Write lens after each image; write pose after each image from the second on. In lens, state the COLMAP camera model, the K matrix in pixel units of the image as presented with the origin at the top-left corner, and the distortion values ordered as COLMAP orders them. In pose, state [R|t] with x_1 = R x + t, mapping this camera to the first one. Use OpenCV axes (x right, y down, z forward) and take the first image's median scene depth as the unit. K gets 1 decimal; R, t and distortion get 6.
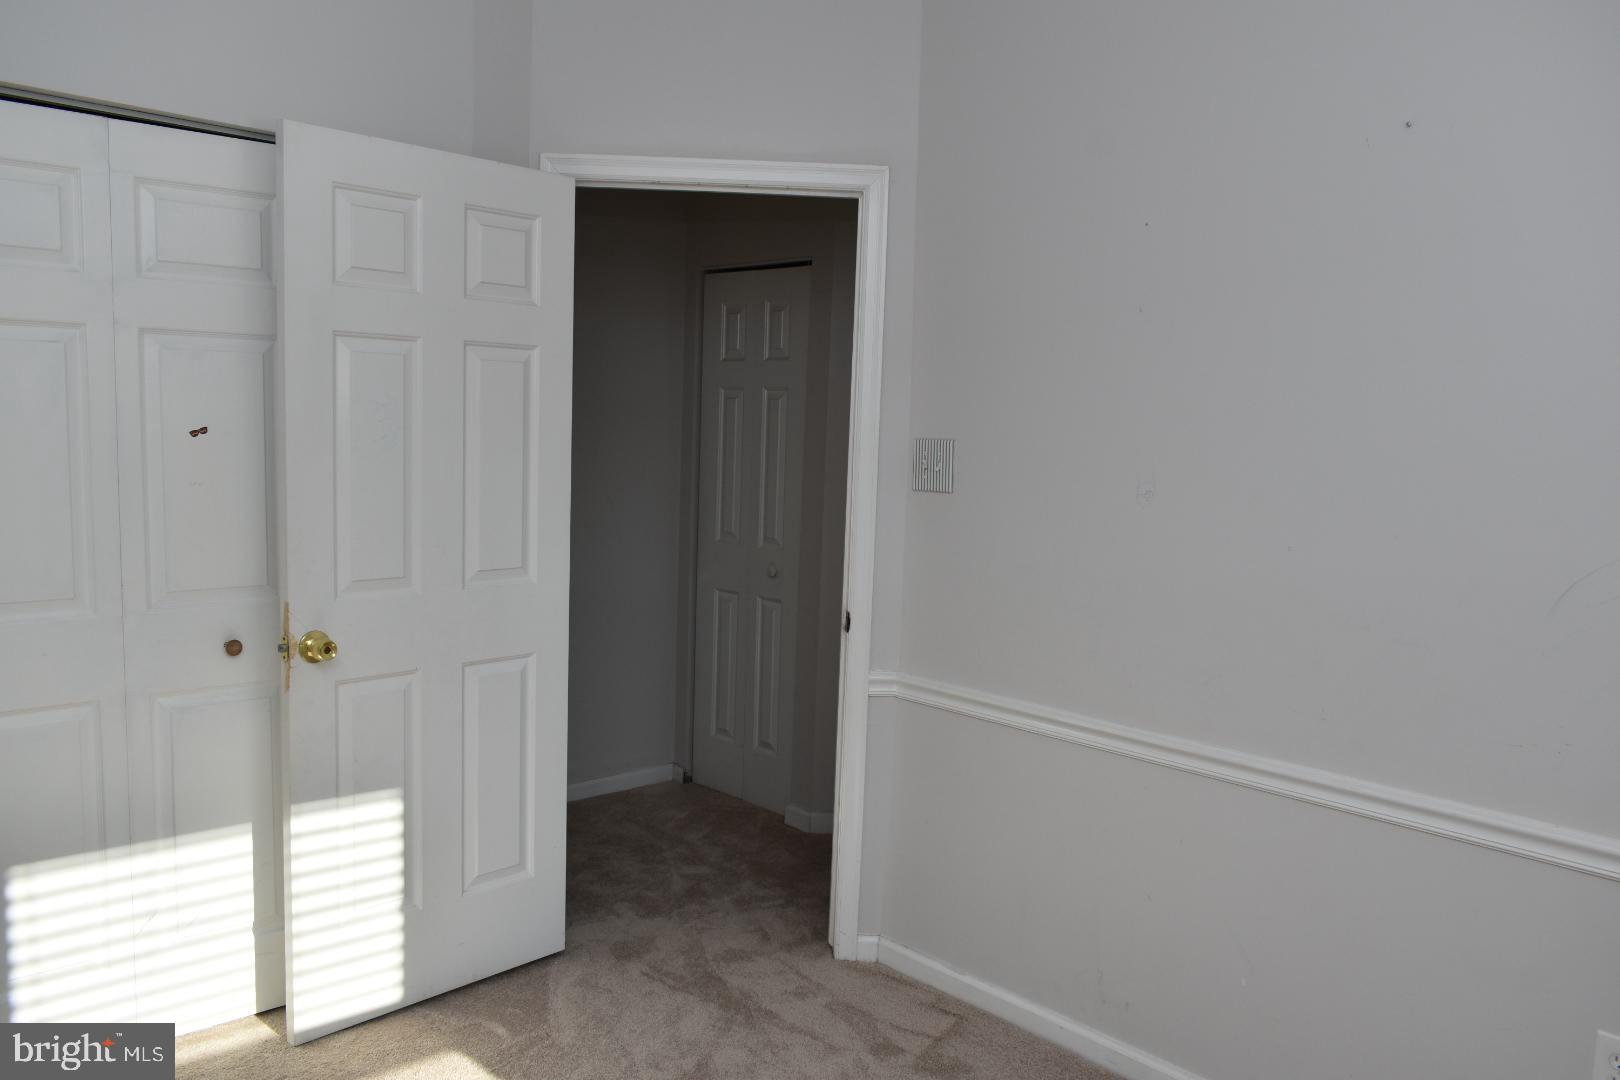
lens RADIAL K [[1224.4, 0, 809.3], [0, 1224.4, 547.5], [0, 0, 1]] dist [-0.024504, 0.009417]
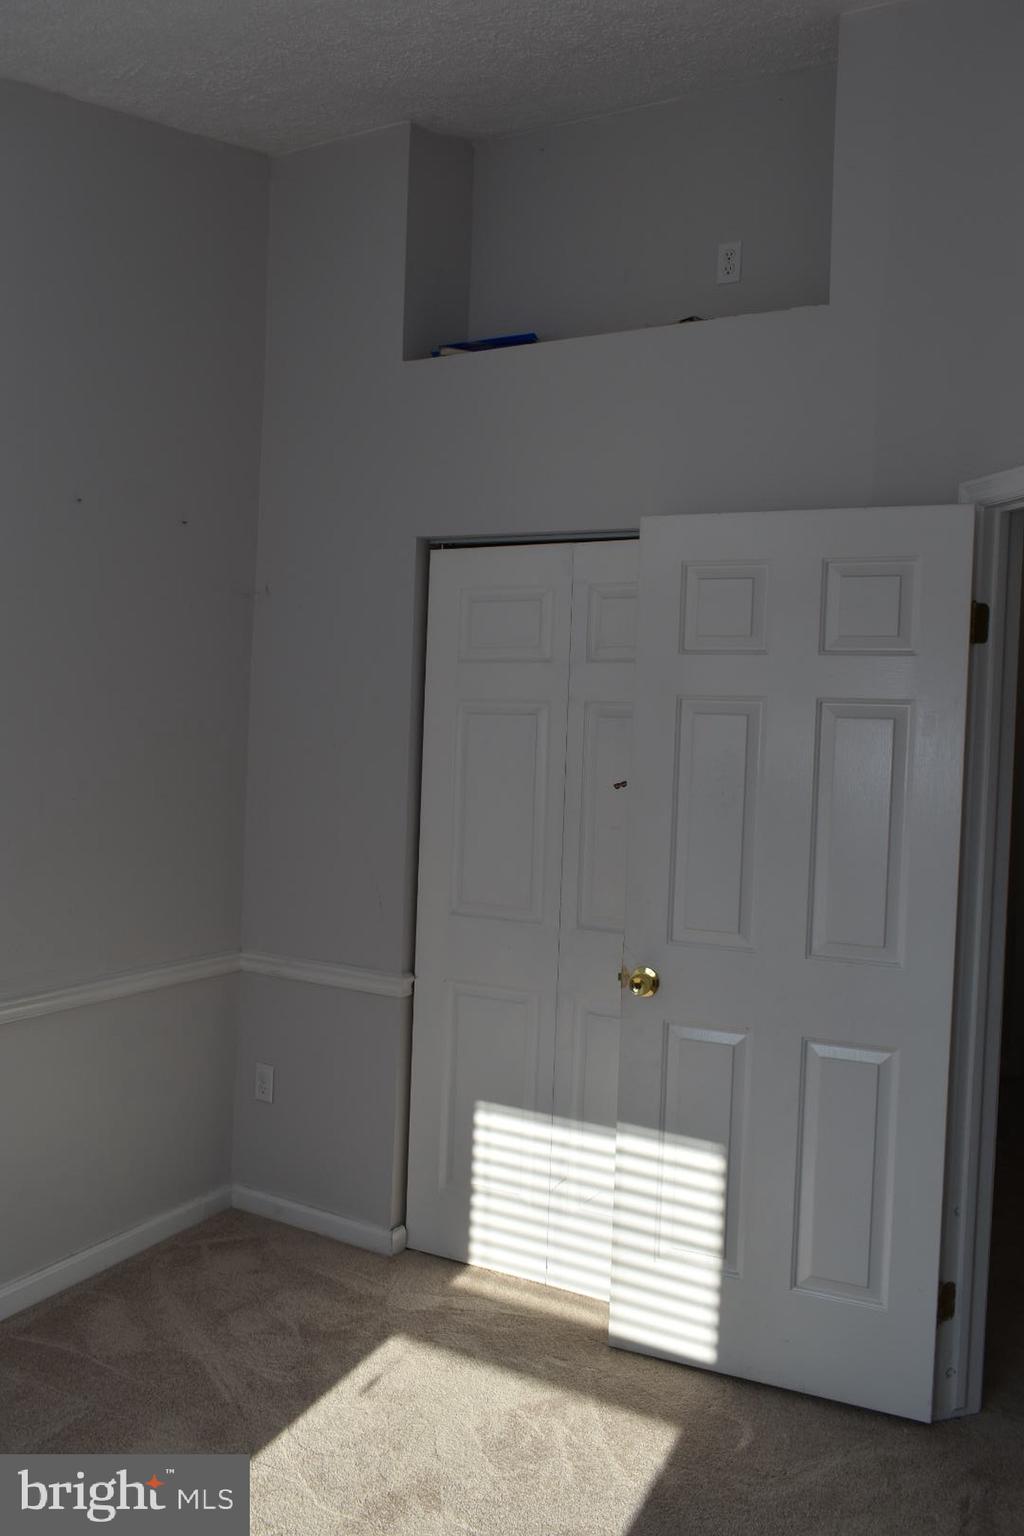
lens RADIAL K [[1160.9, 0, 512.0], [0, 1160.9, 768.0], [0, 0, 1]] dist [-0.024504, 0.009417]
pose [[0.346722, 0.007180, -0.937940, 0.503148], [-0.122890, 0.991699, -0.037837, -0.053022], [0.929883, 0.128382, 0.344726, 0.485819]]
